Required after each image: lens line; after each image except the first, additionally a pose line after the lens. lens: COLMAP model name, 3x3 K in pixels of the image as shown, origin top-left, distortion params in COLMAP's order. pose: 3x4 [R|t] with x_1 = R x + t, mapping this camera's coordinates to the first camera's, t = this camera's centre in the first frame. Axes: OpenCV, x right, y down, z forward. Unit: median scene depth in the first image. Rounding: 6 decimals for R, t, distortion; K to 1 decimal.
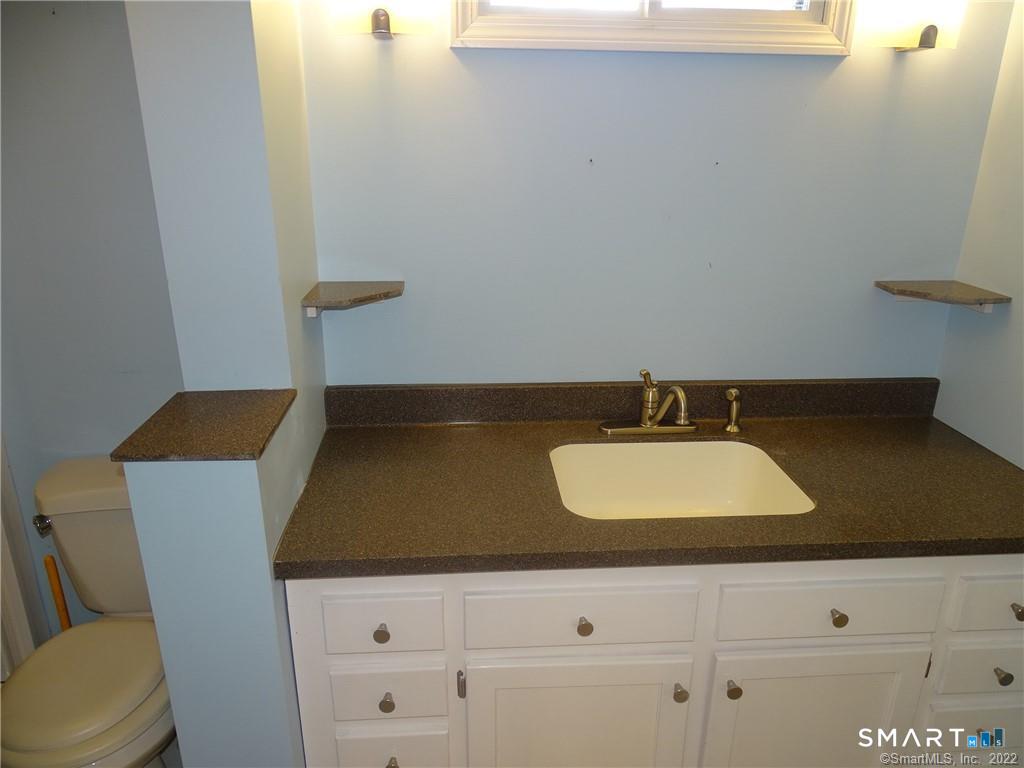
lens RADIAL K [[728.9, 0, 516.6], [0, 728.9, 386.4], [0, 0, 1]] dist [0.002318, 0.002712]
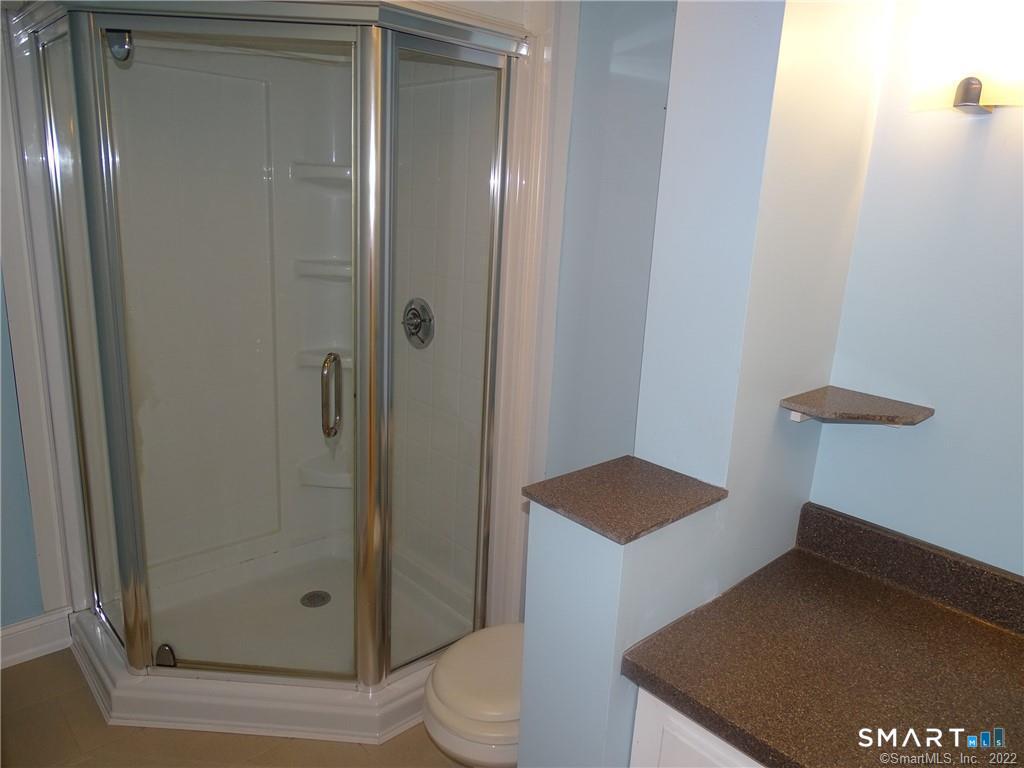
lens RADIAL K [[728.9, 0, 513.3], [0, 728.9, 384.8], [0, 0, 1]] dist [0.002318, 0.002712]
pose [[0.625099, 0.222854, -0.748055, 0.155827], [-0.304328, 0.952115, 0.029340, -0.058303], [0.718774, 0.209314, 0.662987, 0.156735]]
